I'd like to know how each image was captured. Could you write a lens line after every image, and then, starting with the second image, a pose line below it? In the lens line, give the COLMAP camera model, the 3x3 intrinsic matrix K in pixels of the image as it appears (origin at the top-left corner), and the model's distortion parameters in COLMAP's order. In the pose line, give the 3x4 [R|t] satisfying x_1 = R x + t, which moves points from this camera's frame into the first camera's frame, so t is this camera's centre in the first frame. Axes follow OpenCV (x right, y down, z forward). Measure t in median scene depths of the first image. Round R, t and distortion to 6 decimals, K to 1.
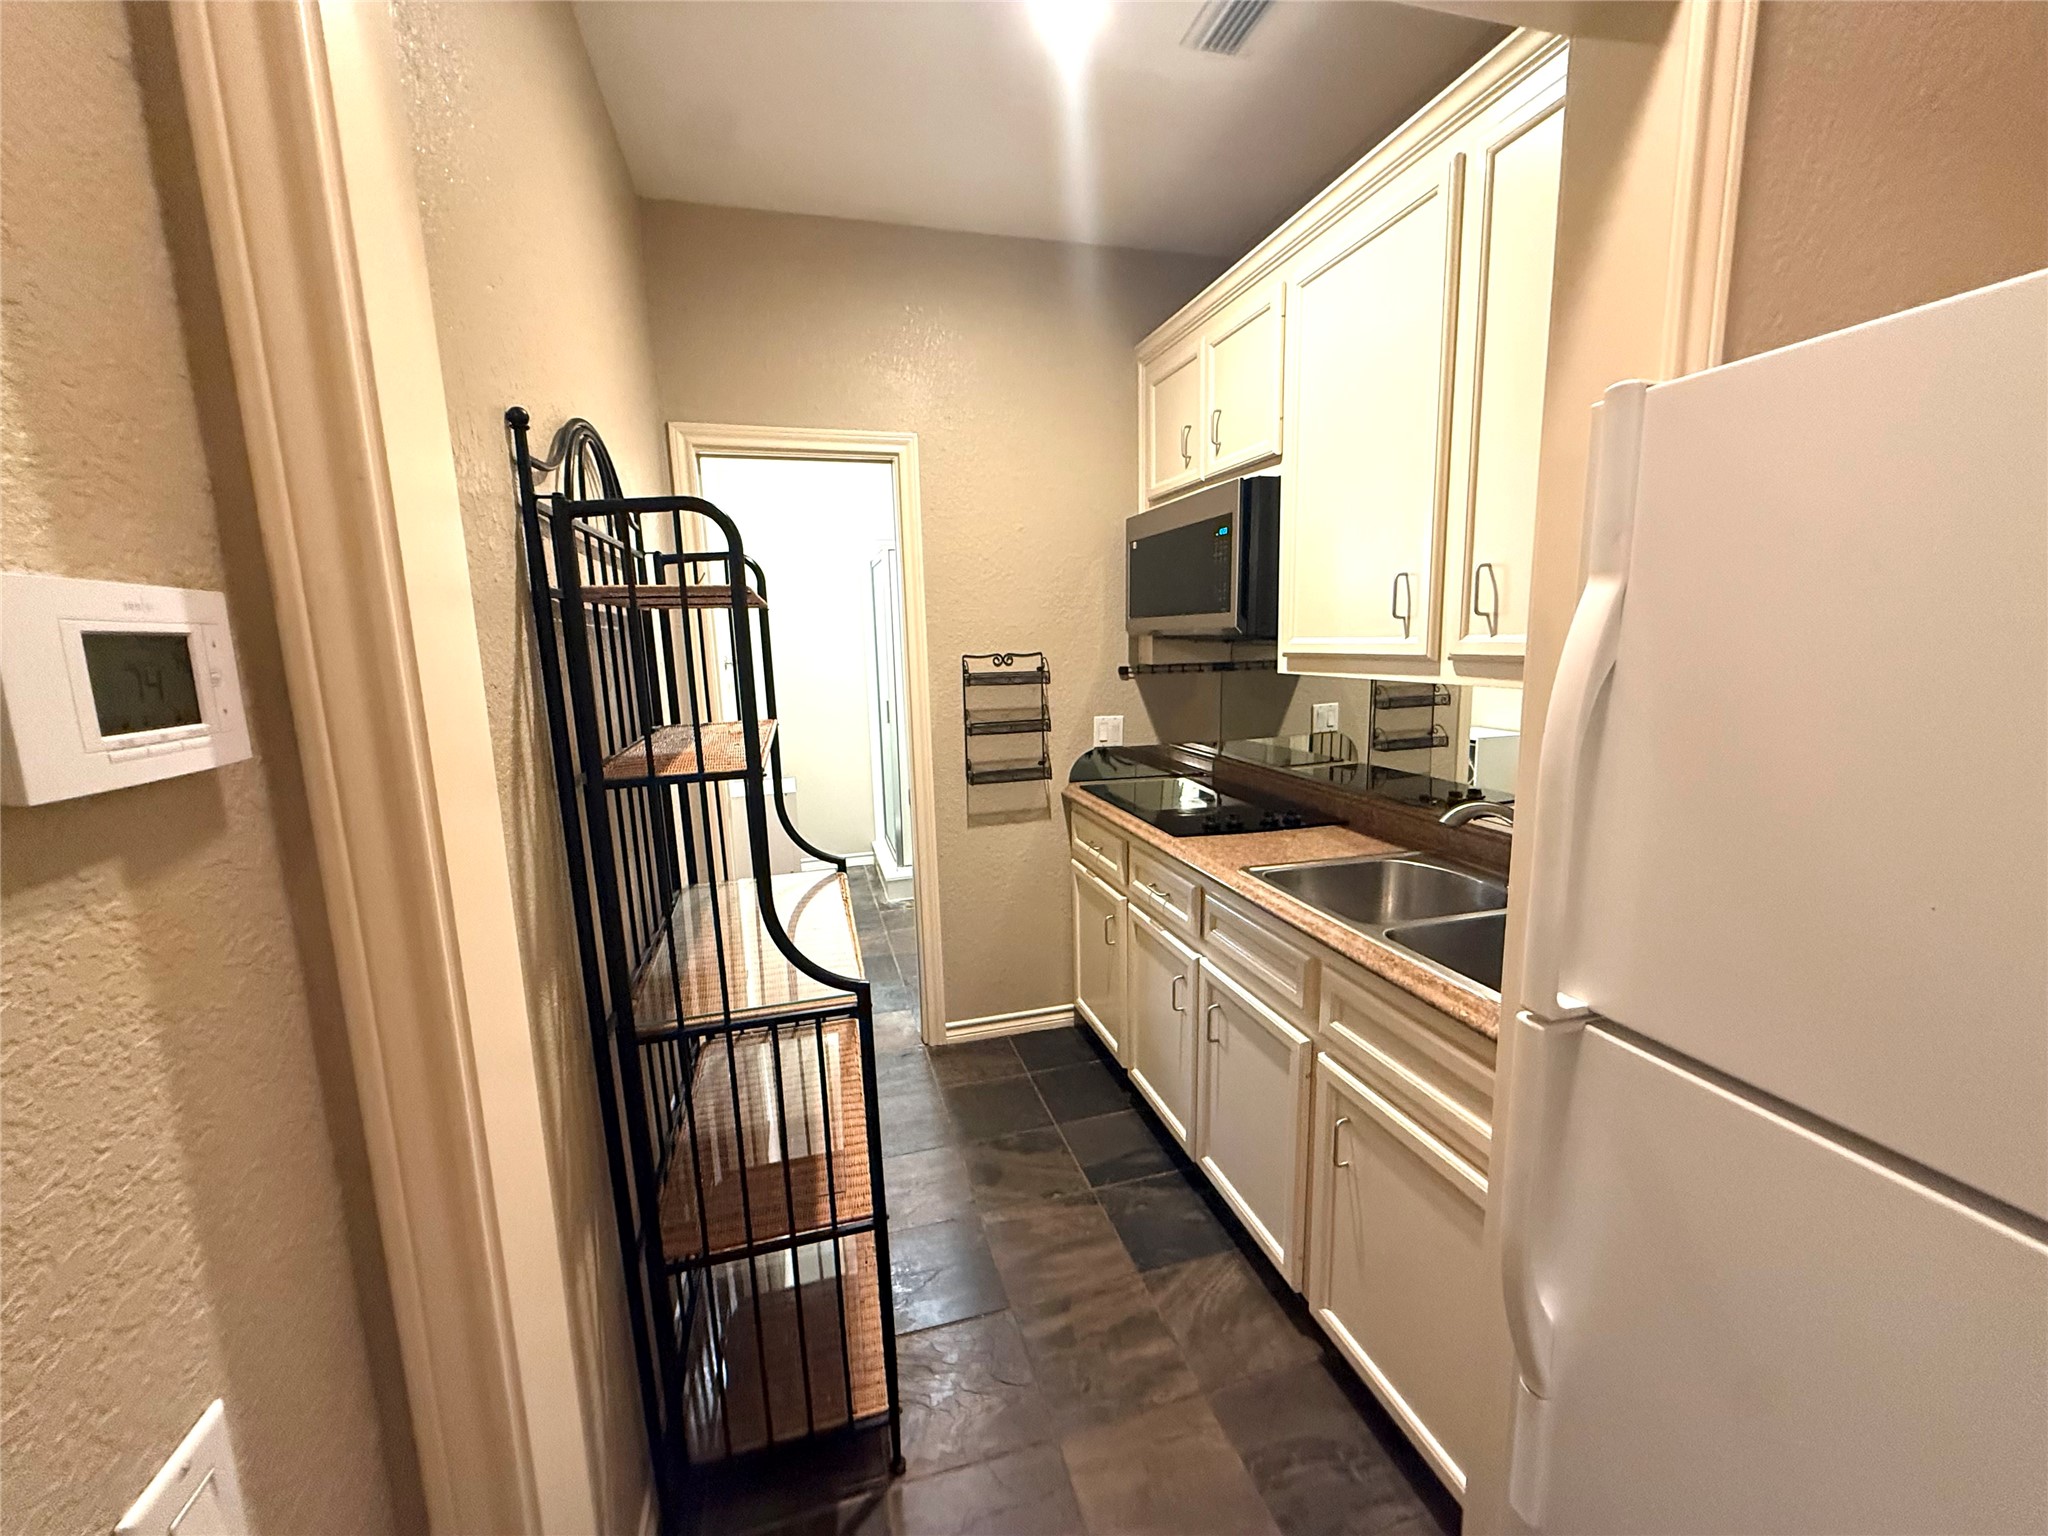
lens RADIAL K [[819.1, 0, 1033.5], [0, 819.1, 767.3], [0, 0, 1]] dist [-0.000858, -0.000013]
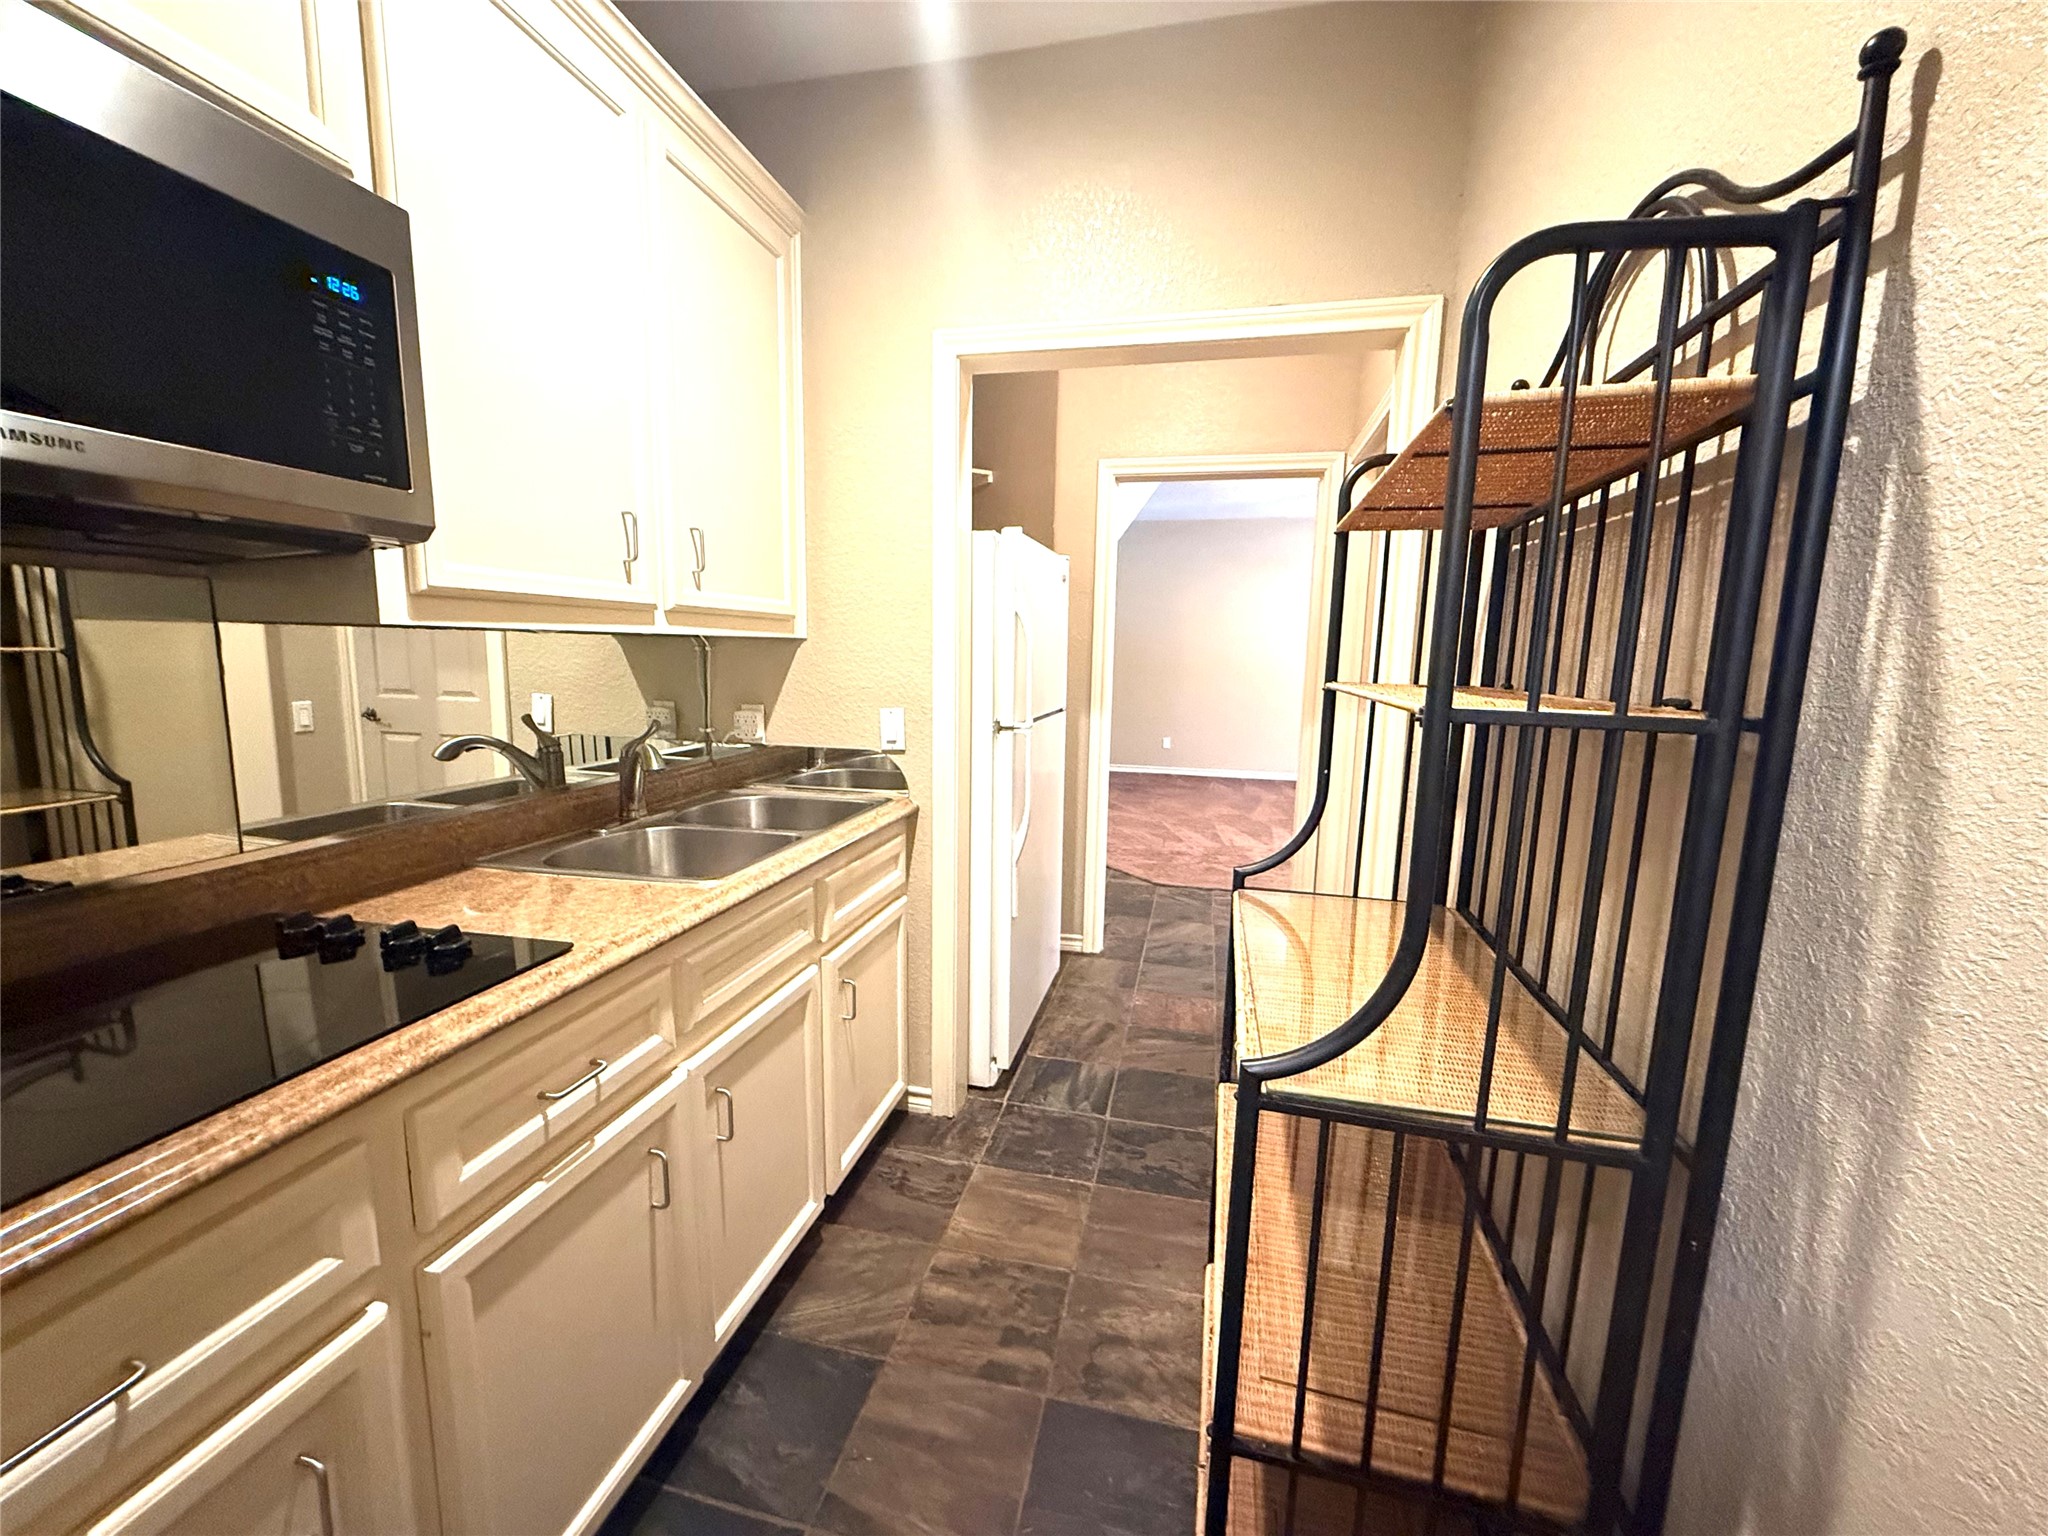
lens RADIAL K [[819.1, 0, 1024.6], [0, 819.1, 776.0], [0, 0, 1]] dist [-0.000858, -0.000013]
pose [[-0.878541, -0.053950, 0.474610, -0.369567], [0.088583, 0.957964, 0.272868, -0.155752], [-0.469380, 0.281769, -0.836832, 1.556282]]
